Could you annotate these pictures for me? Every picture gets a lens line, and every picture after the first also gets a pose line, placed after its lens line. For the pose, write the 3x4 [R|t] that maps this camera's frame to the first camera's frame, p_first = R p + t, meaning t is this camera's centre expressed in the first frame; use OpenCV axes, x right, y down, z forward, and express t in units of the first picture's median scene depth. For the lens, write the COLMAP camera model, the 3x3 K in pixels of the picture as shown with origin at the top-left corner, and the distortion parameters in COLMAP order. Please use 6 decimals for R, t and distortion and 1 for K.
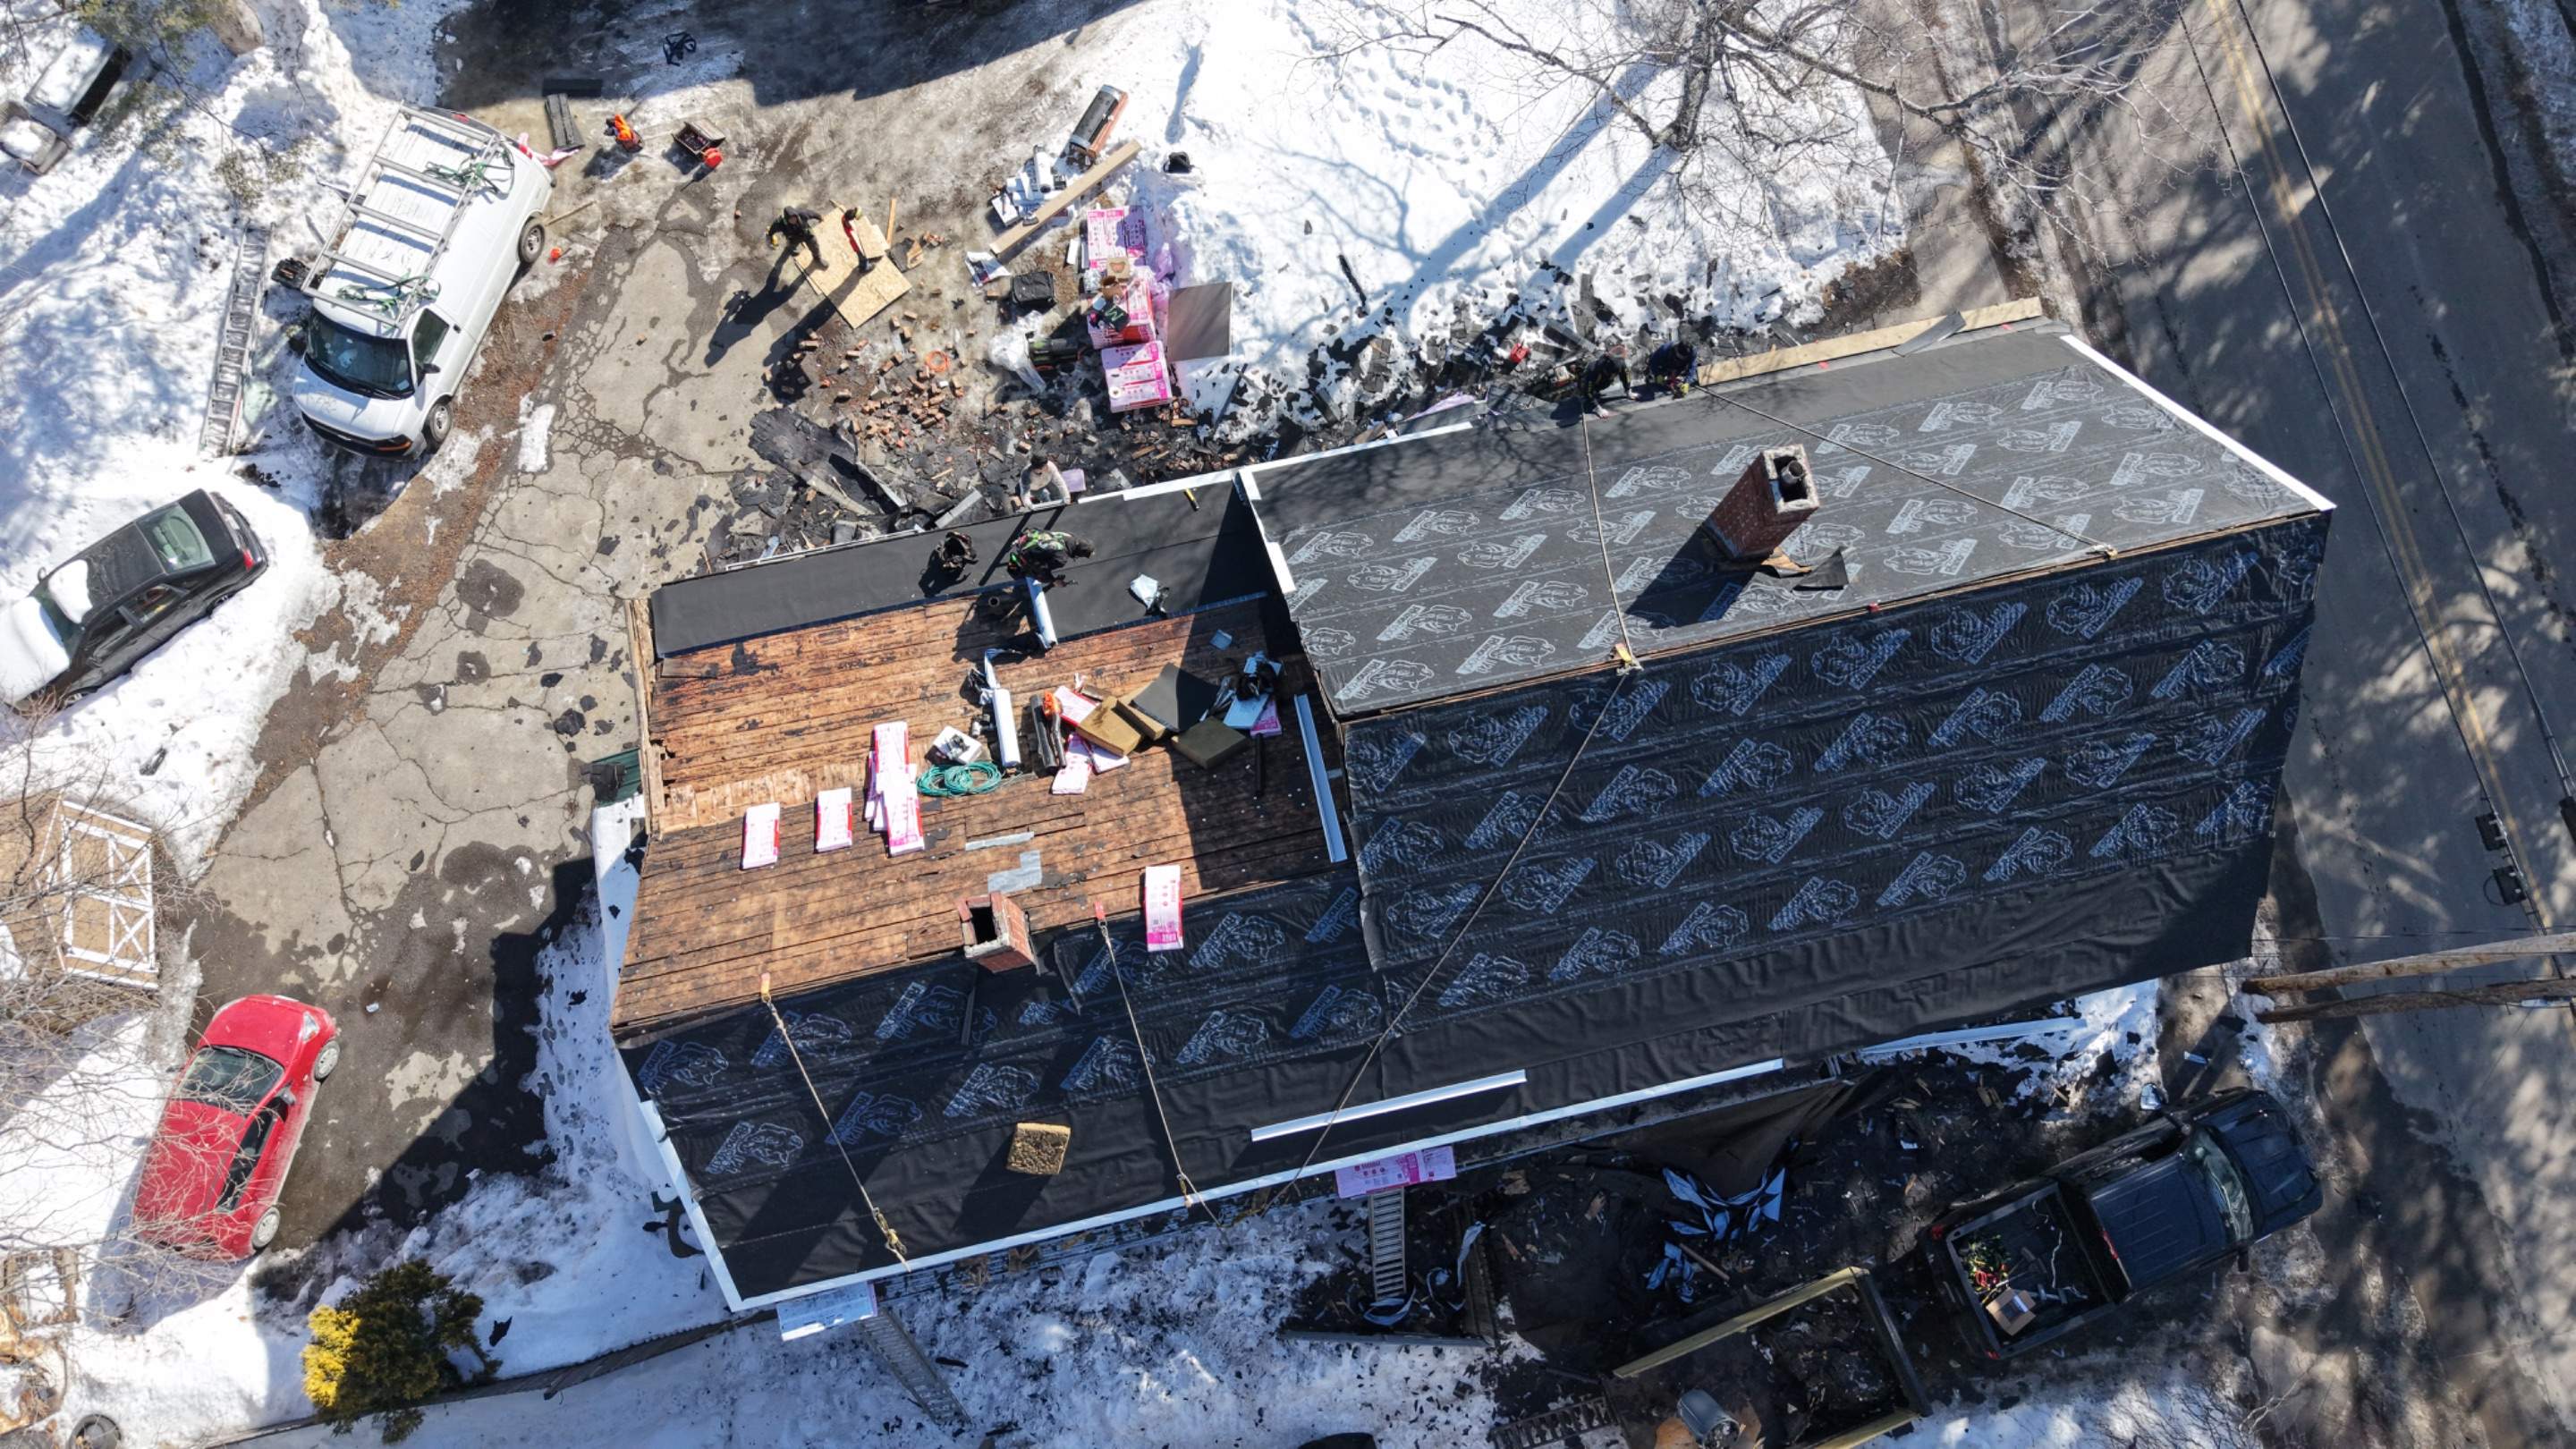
lens RADIAL K [[1715.6, 0, 1297.0], [0, 1715.6, 708.3], [0, 0, 1]] dist [-0.002017, 0.005145]
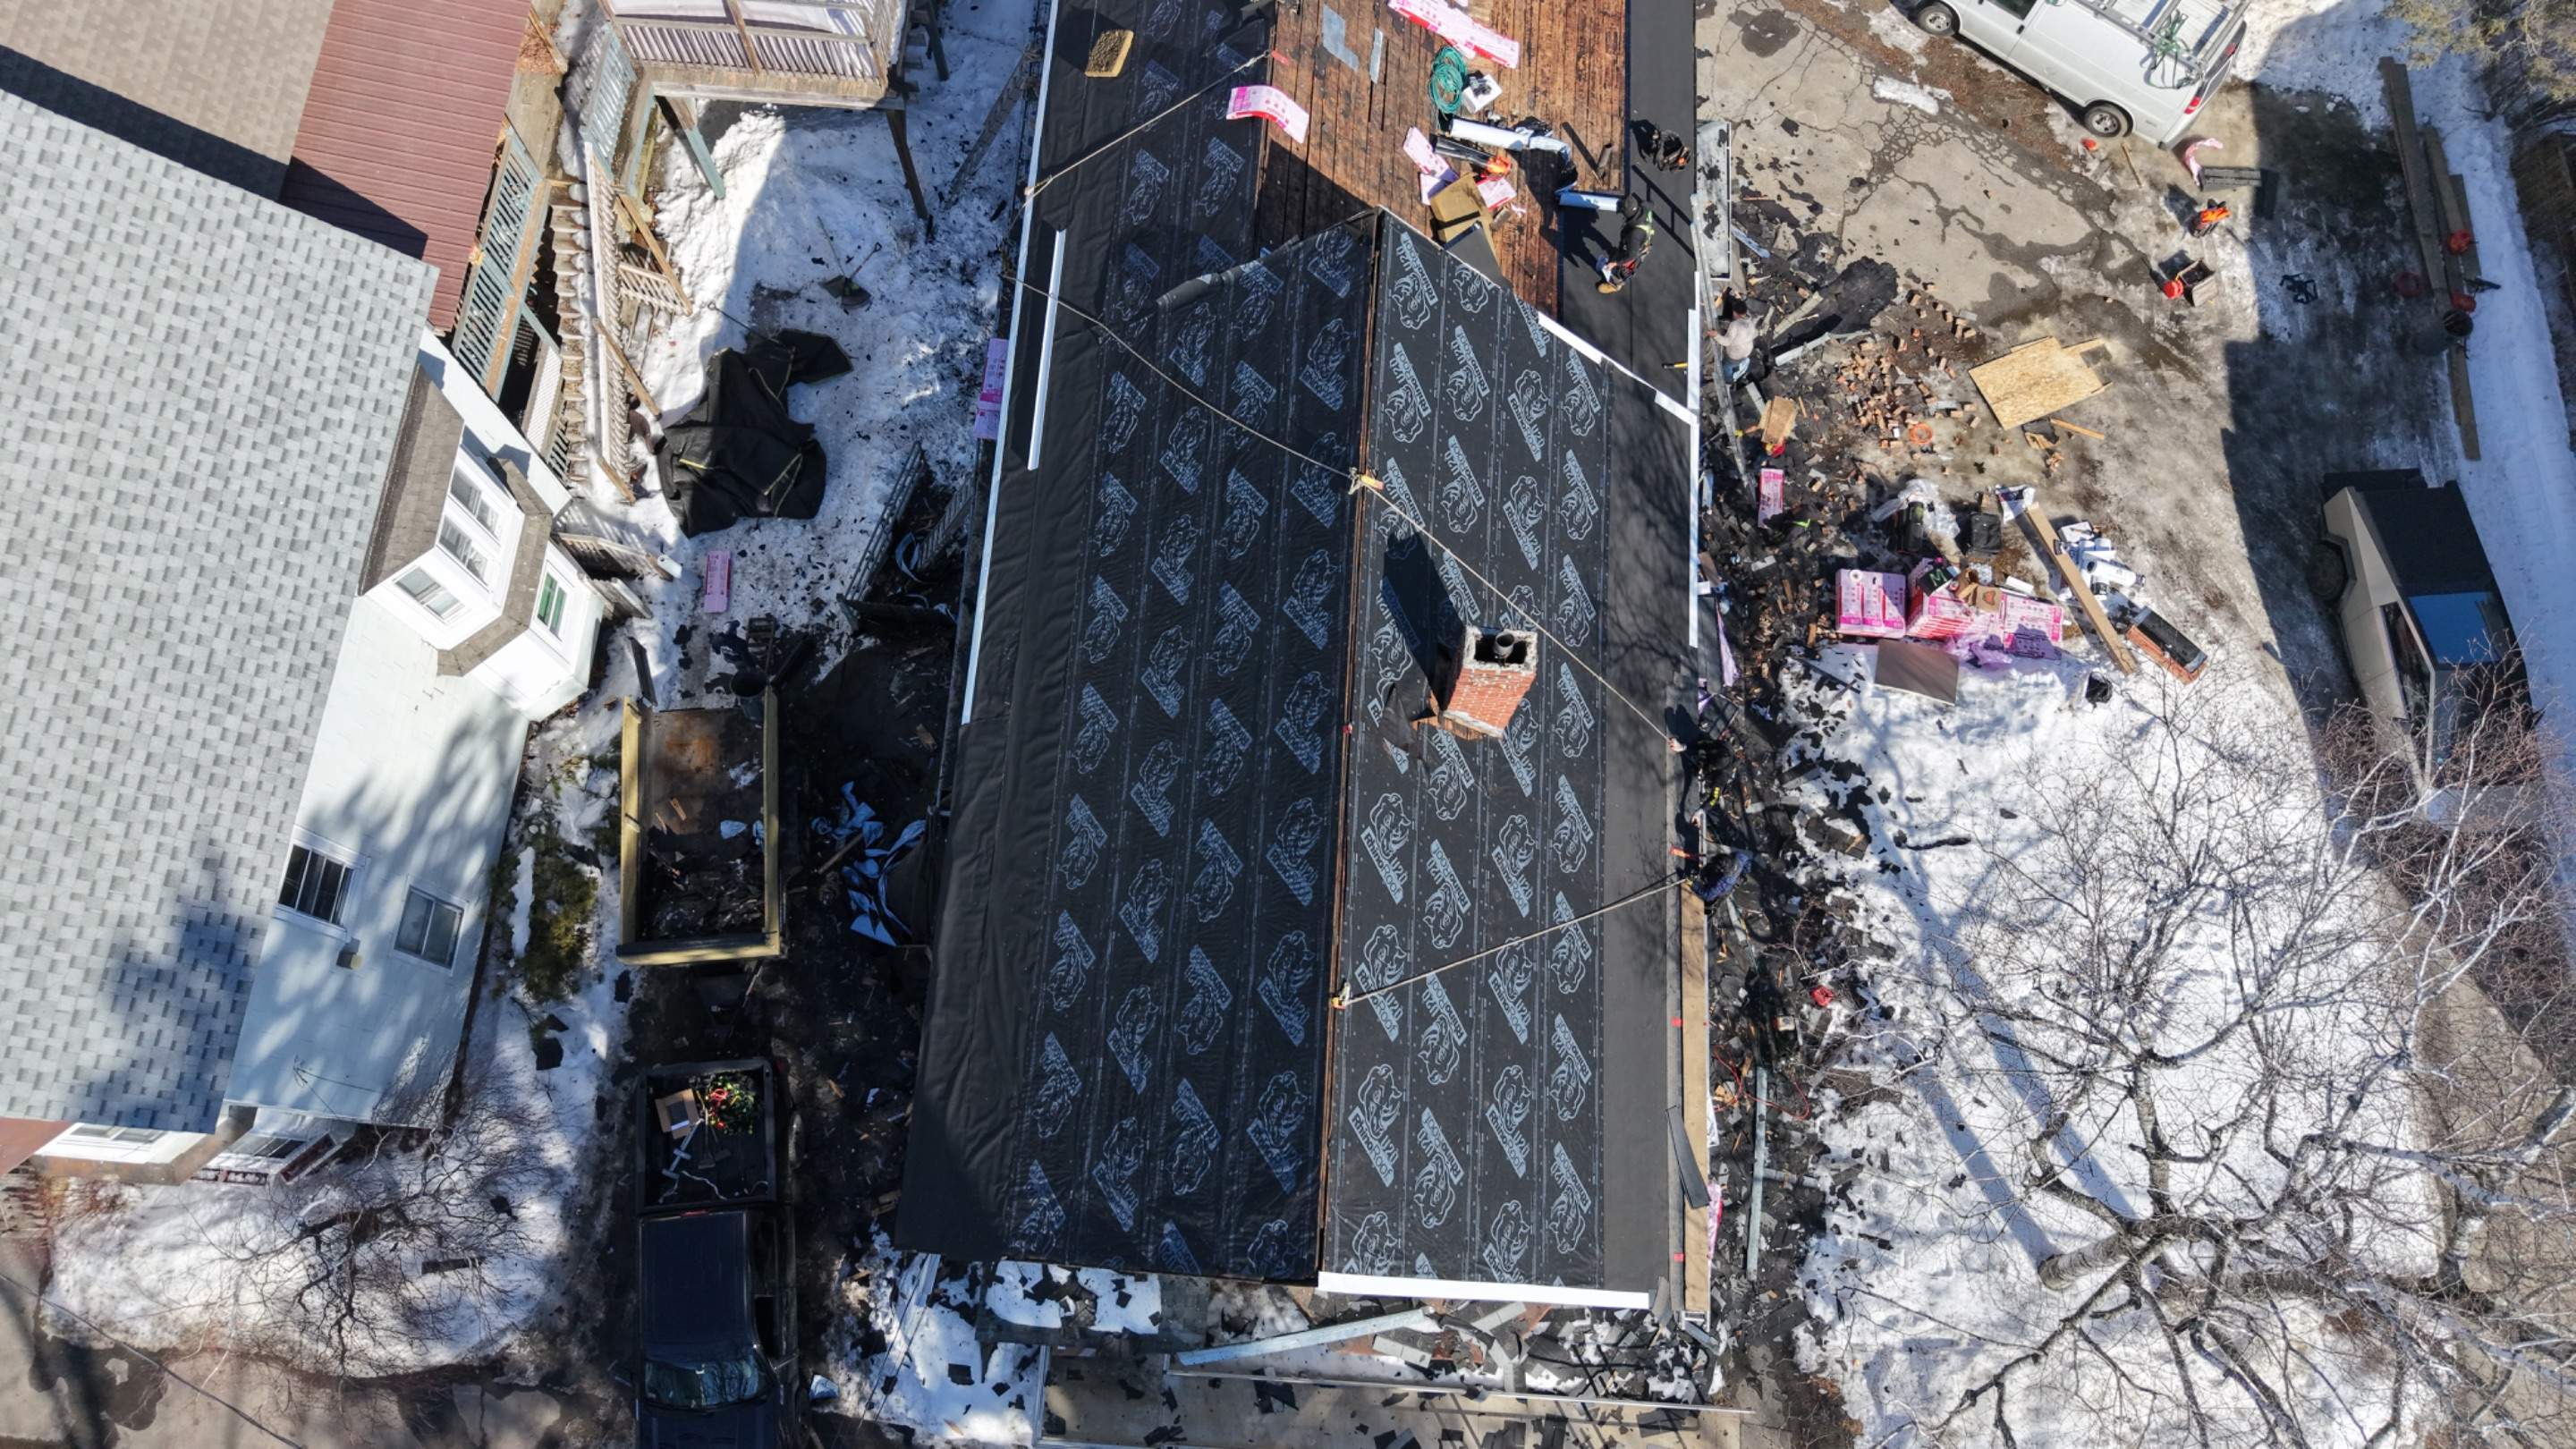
lens RADIAL K [[1715.6, 0, 1298.9], [0, 1715.6, 737.8], [0, 0, 1]] dist [-0.002017, 0.005145]
pose [[-0.281135, 0.907863, -0.311042, 0.363552], [-0.943501, -0.202235, 0.262503, -0.158675], [0.175413, 0.367267, 0.913425, 0.090945]]
